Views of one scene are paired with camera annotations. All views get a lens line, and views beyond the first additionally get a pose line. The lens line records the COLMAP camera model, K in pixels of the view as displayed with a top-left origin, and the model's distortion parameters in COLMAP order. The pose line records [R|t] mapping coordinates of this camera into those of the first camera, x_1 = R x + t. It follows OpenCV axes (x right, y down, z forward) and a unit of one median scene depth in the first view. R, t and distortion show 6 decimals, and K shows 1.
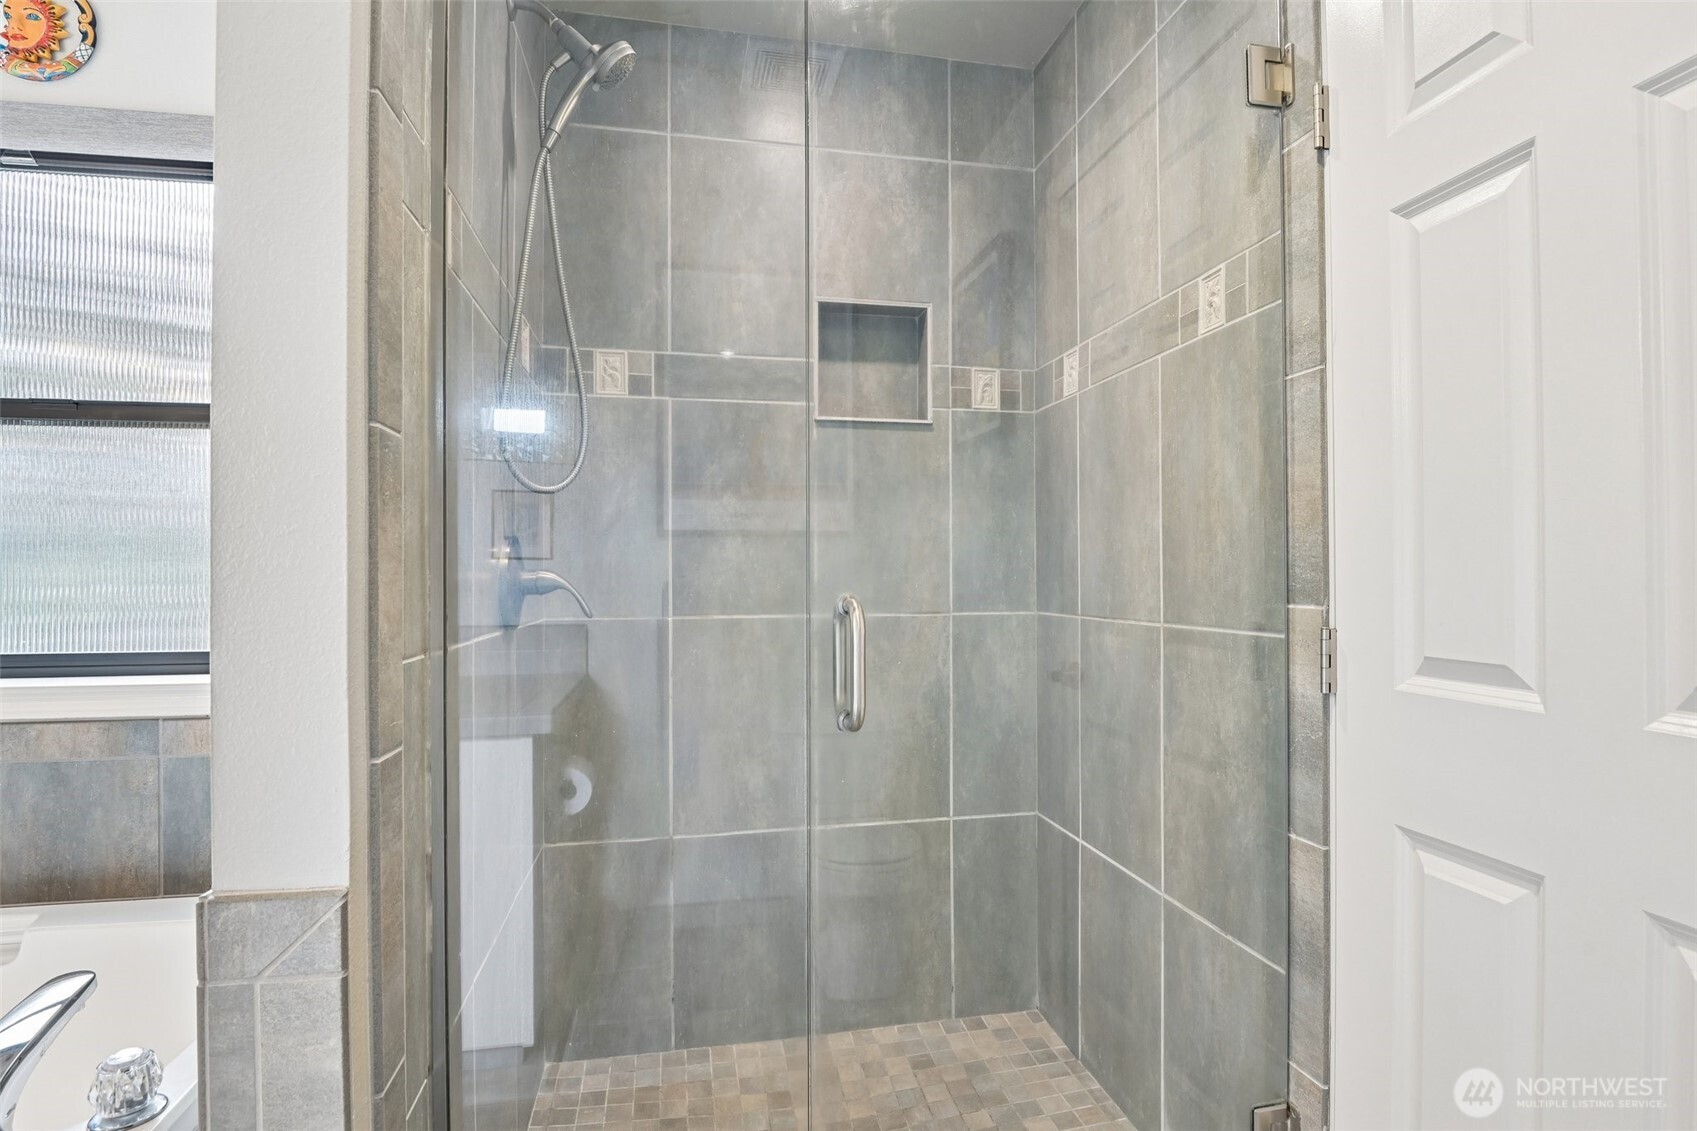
lens RADIAL K [[877.4, 0, 845.1], [0, 877.4, 560.9], [0, 0, 1]] dist [-0.015595, -0.000651]
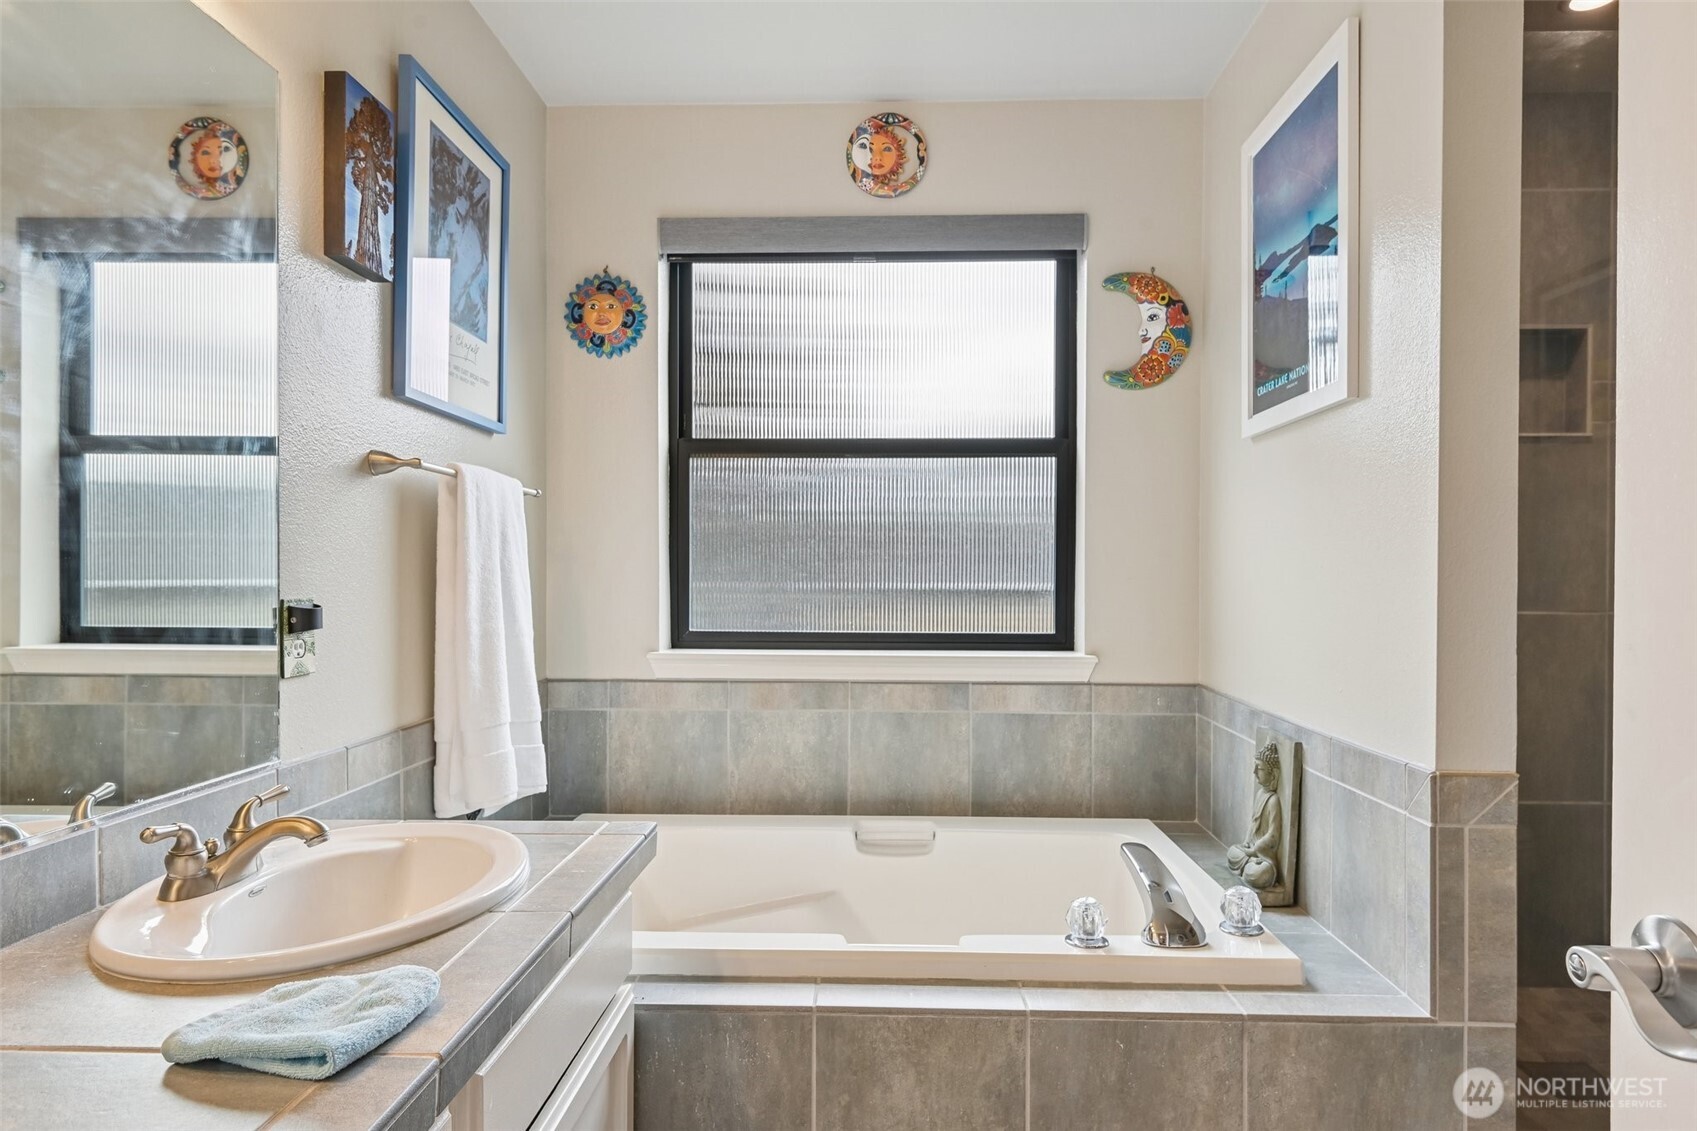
lens RADIAL K [[973.2, 0, 852.8], [0, 973.2, 578.0], [0, 0, 1]] dist [0.000096, 0.000183]
pose [[0.976015, 0.003060, -0.217680, -0.660151], [0.002333, 0.999697, 0.024512, -0.012482], [0.217689, -0.024432, 0.975712, -0.476947]]
